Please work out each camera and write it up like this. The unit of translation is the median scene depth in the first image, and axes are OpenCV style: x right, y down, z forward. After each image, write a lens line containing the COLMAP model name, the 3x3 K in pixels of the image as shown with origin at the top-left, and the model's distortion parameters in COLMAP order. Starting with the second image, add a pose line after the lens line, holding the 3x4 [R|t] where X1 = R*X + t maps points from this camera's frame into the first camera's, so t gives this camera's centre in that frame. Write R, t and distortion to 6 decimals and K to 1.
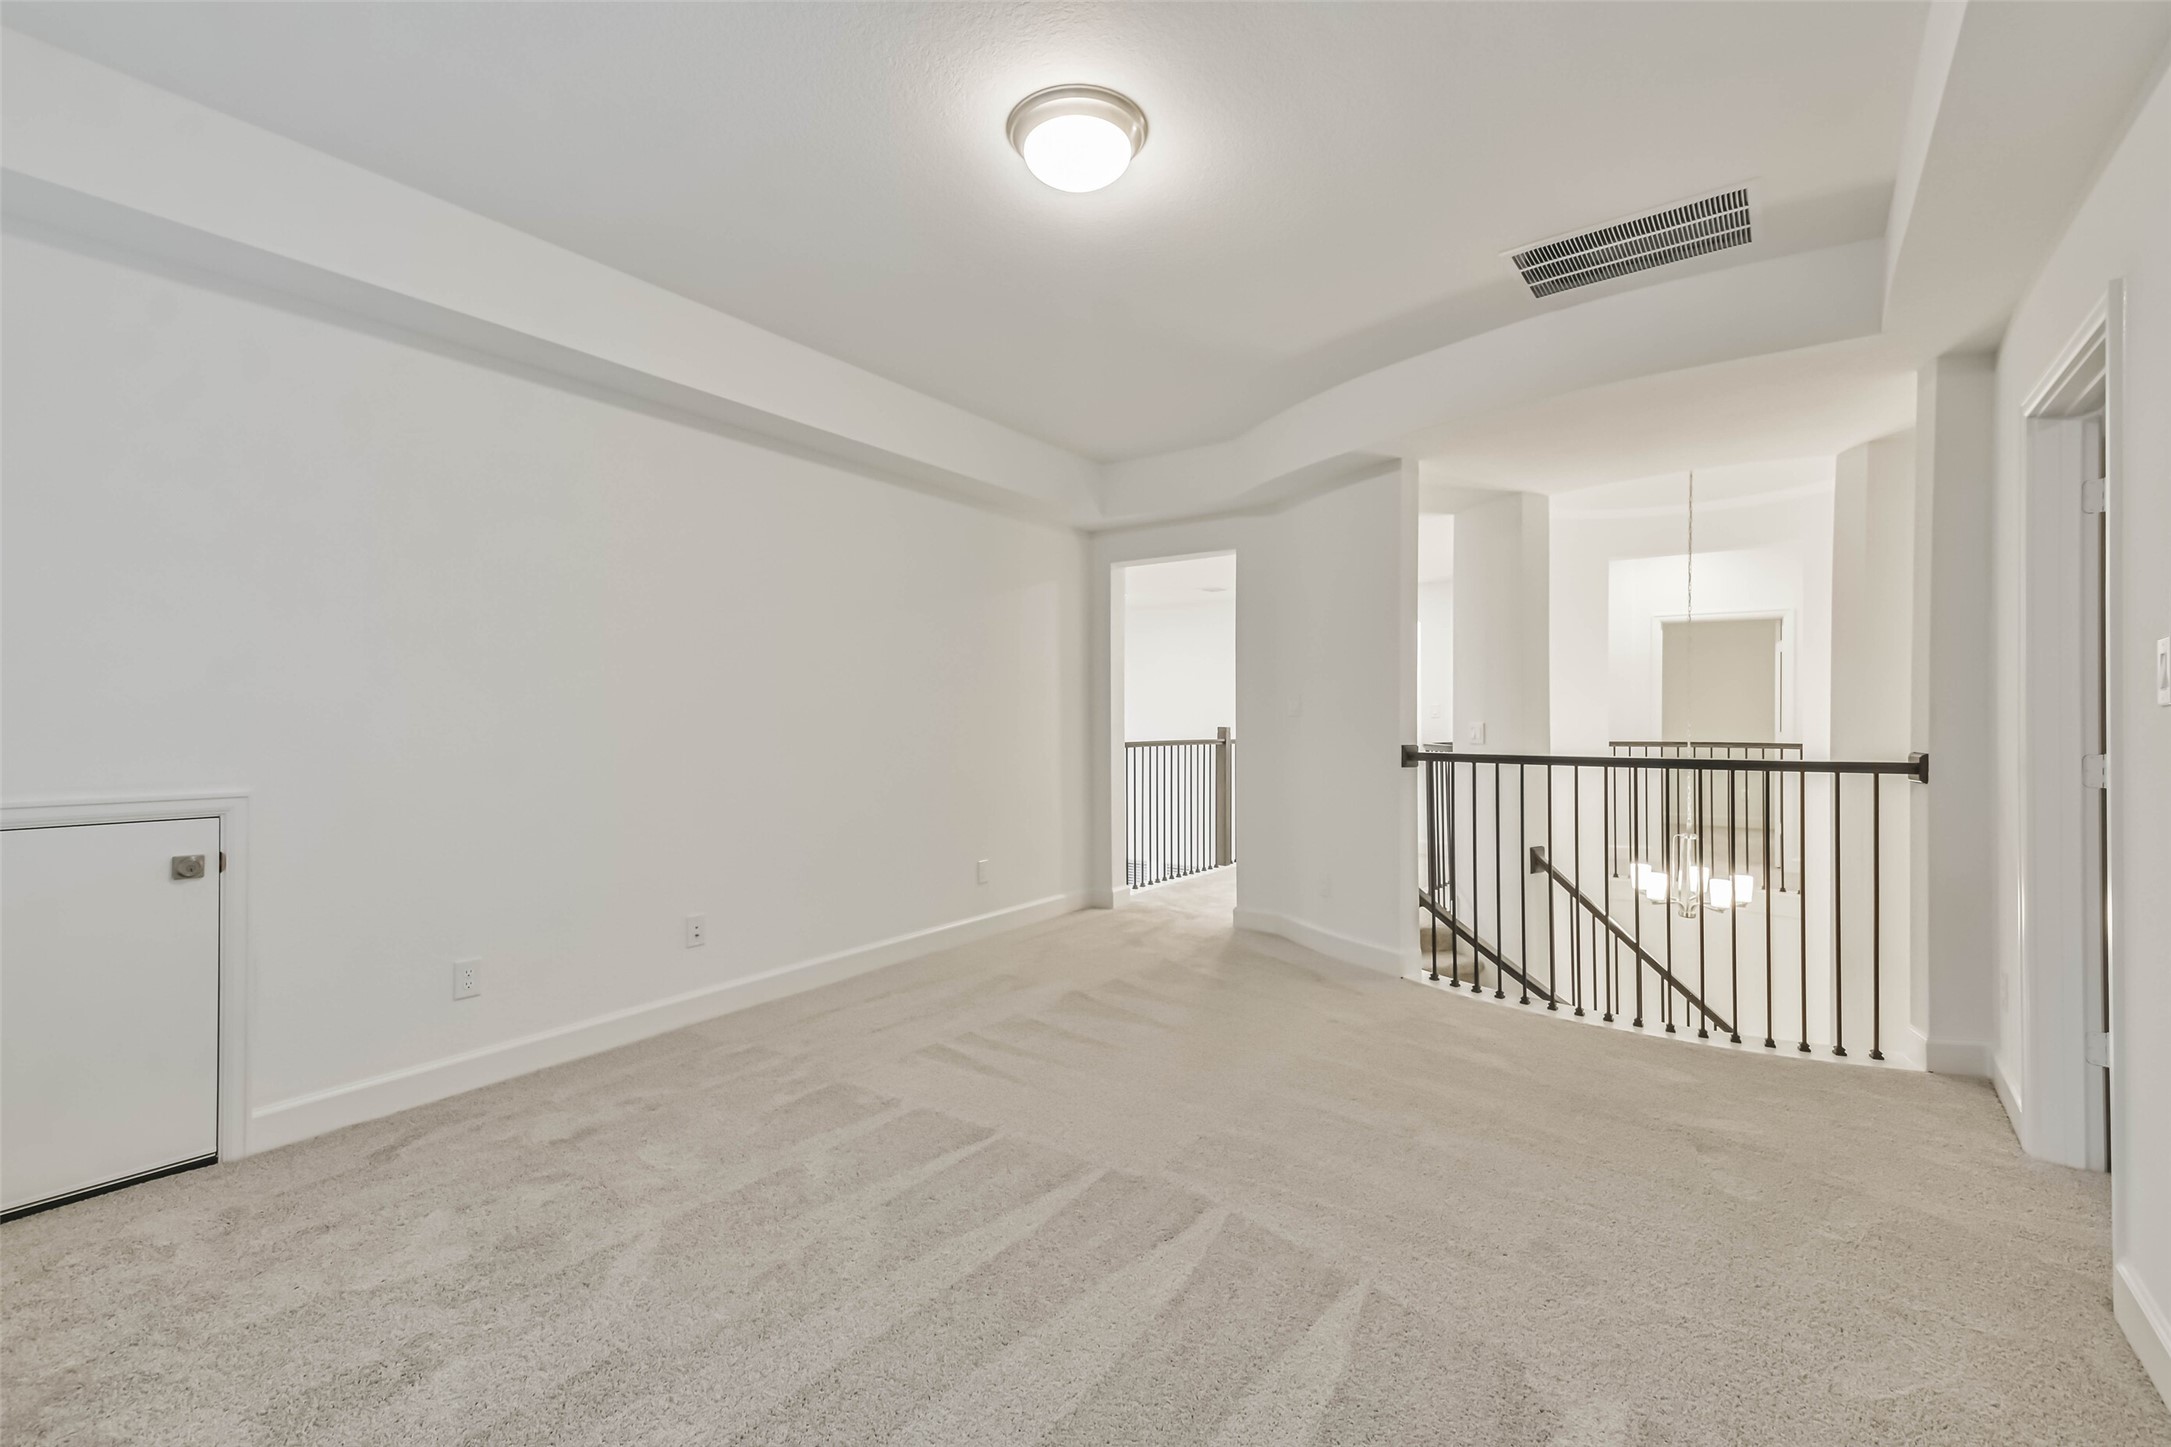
lens RADIAL K [[950.4, 0, 1096.0], [0, 950.4, 716.0], [0, 0, 1]] dist [0.055982, -0.000164]
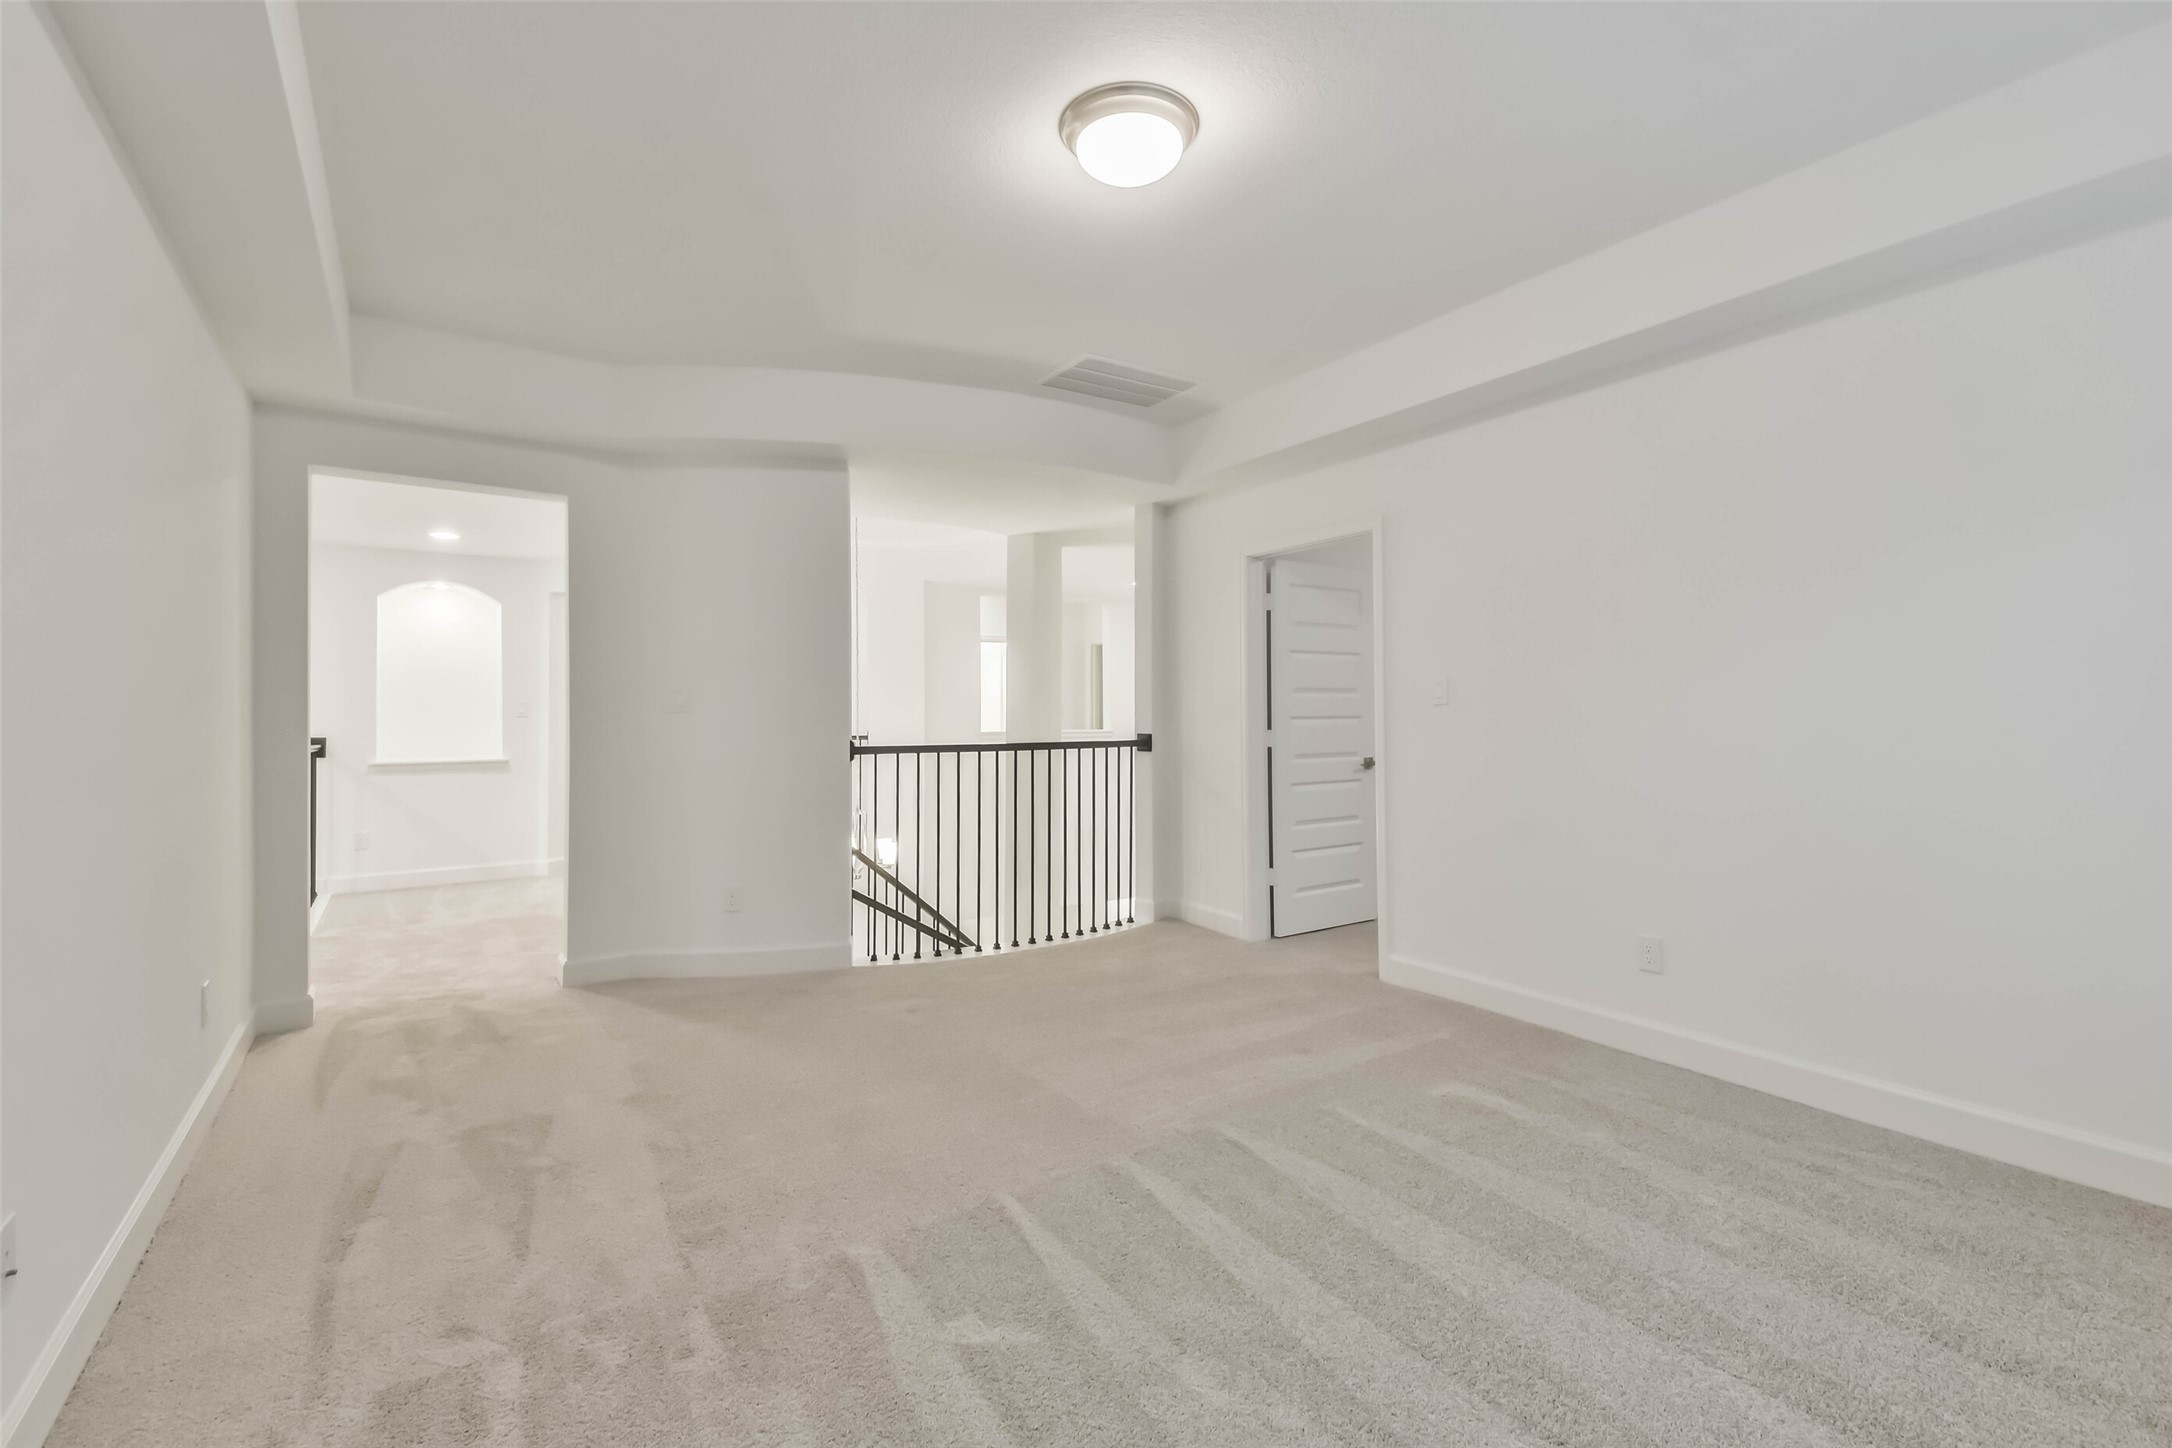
lens RADIAL K [[950.9, 0, 1096.6], [0, 950.9, 716.5], [0, 0, 1]] dist [0.055982, -0.000164]
pose [[0.334303, 0.002098, 0.942463, -0.595592], [0.003908, 0.999986, -0.003612, 0.011356], [-0.942458, 0.004891, 0.334290, 0.433673]]
